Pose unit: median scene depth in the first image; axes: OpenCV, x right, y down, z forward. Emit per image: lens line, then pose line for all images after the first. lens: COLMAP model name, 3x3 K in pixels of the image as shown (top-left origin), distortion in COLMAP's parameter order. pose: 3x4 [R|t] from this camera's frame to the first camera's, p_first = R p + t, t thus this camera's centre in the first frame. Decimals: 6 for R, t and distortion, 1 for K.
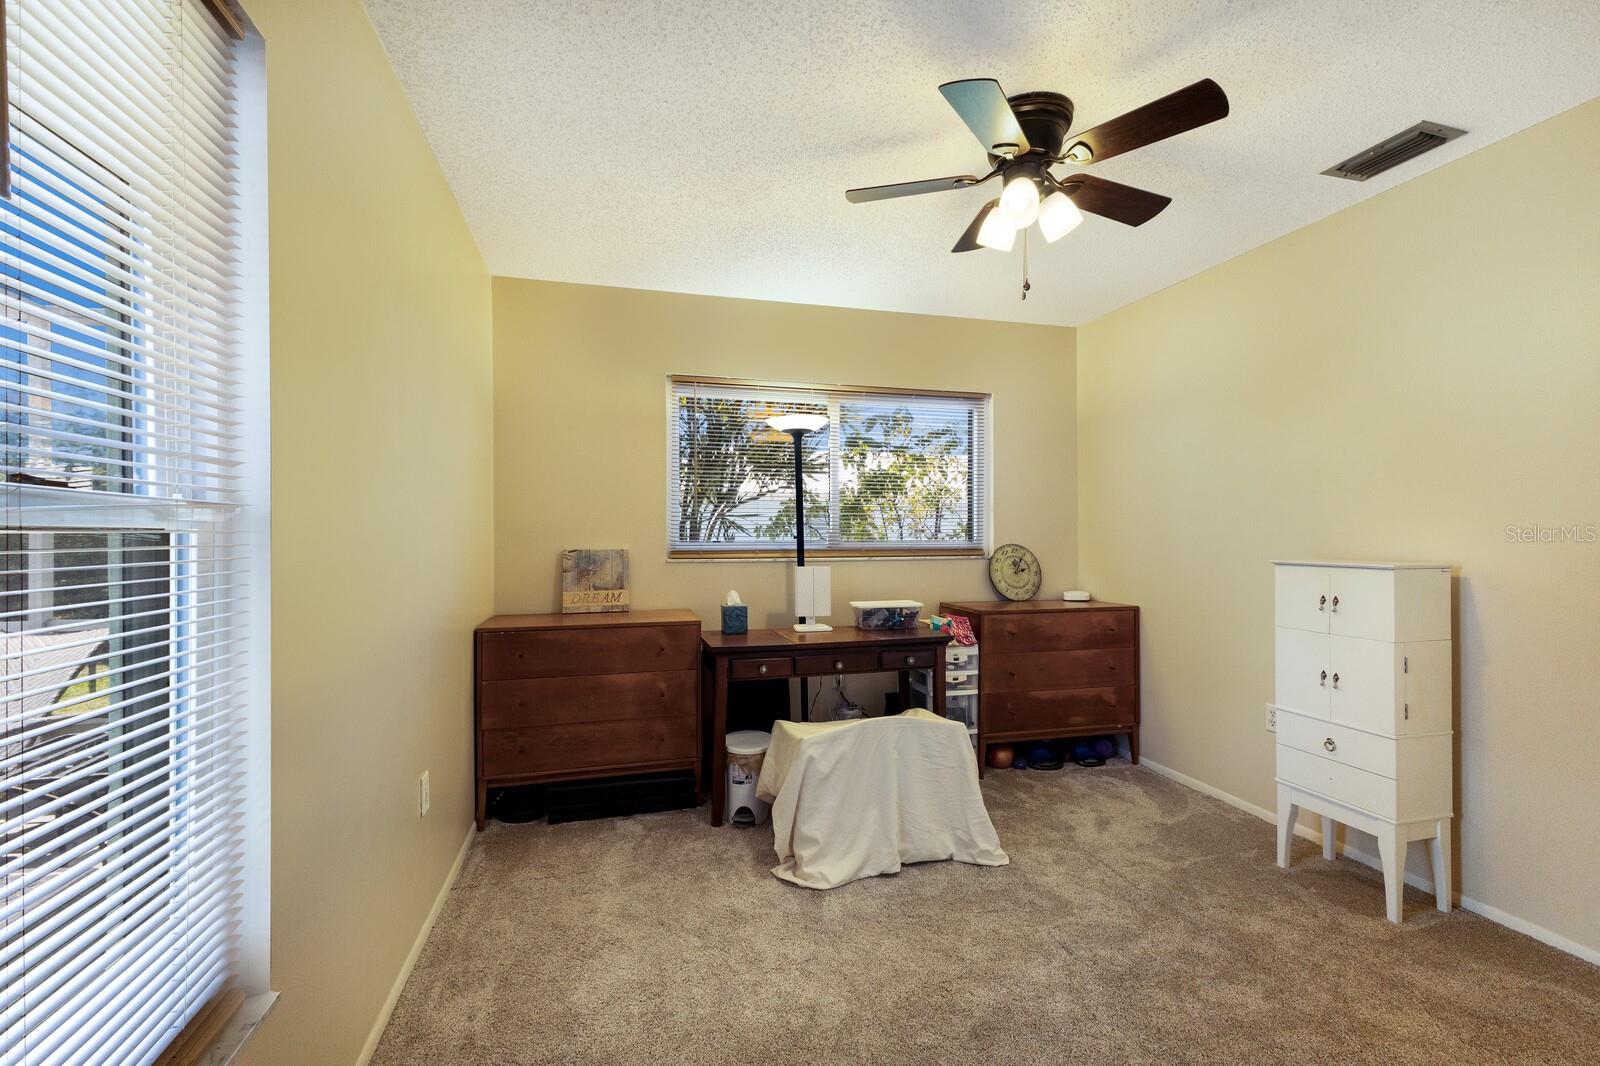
lens RADIAL K [[684.6, 0, 798.3], [0, 684.6, 531.5], [0, 0, 1]] dist [0.013737, -0.000169]
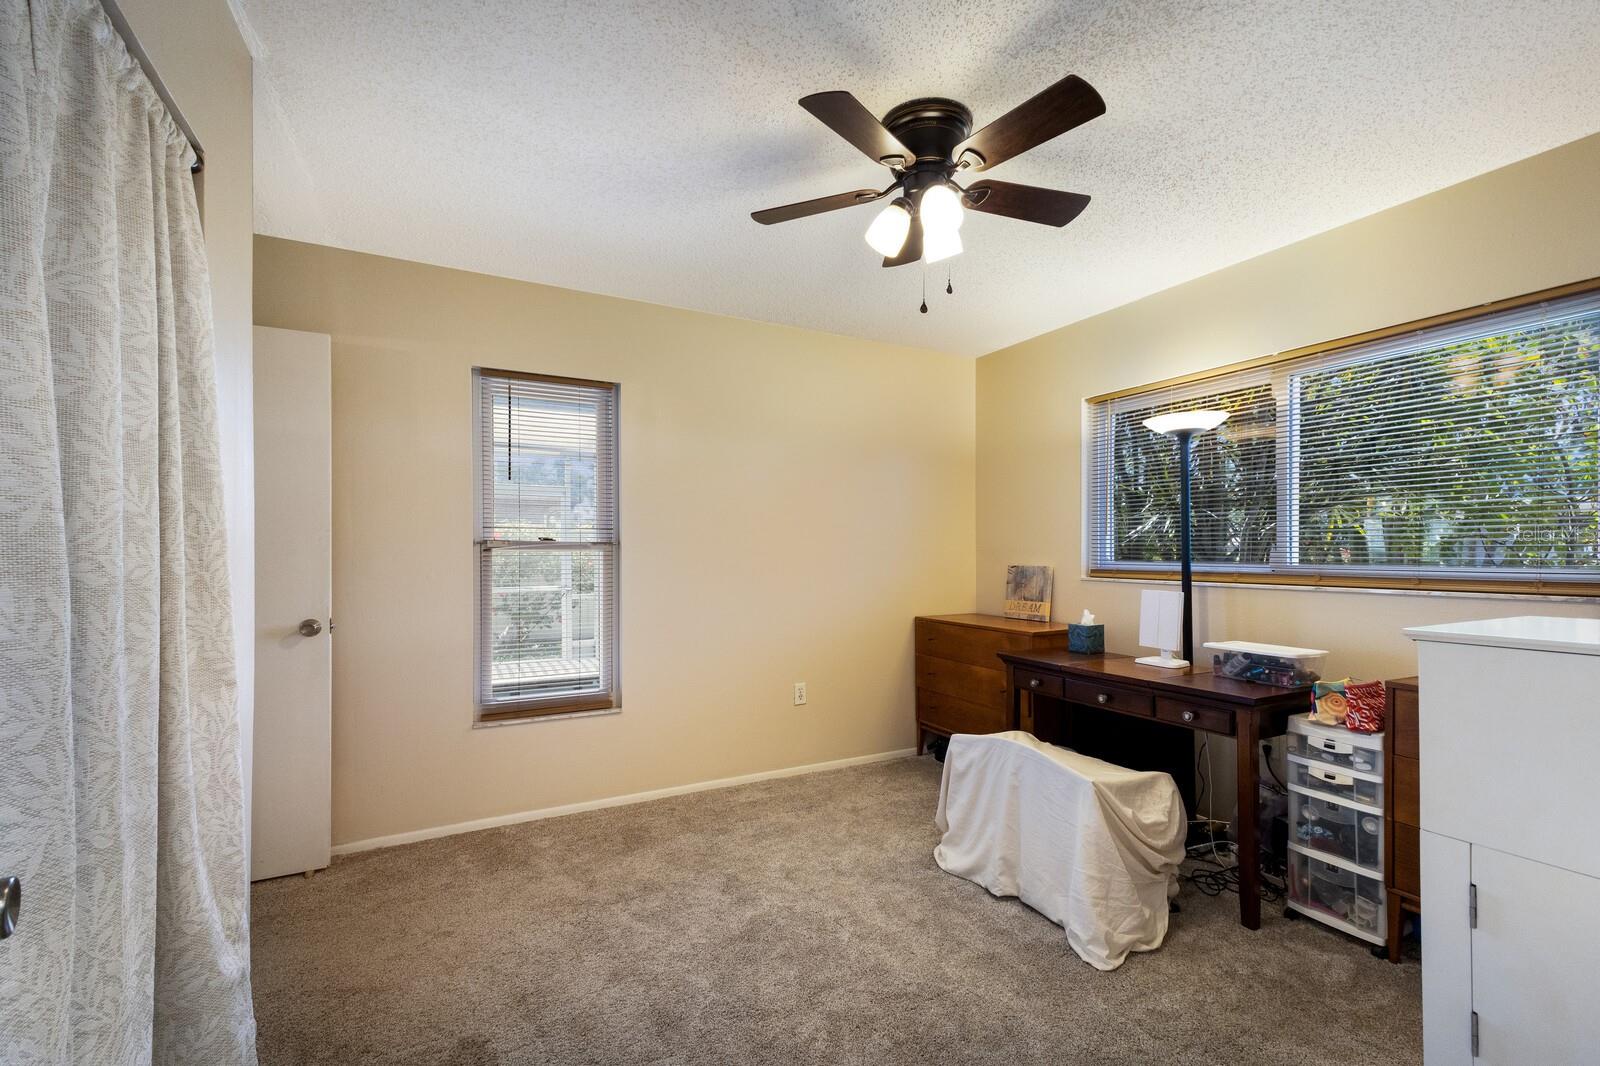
lens RADIAL K [[662.1, 0, 801.4], [0, 662.1, 553.0], [0, 0, 1]] dist [0.001086, 0.000020]
pose [[0.234434, 0.002297, -0.972129, 0.719918], [-0.001279, 0.999997, 0.002055, 0.002827], [0.972131, 0.000762, 0.234437, 0.364565]]
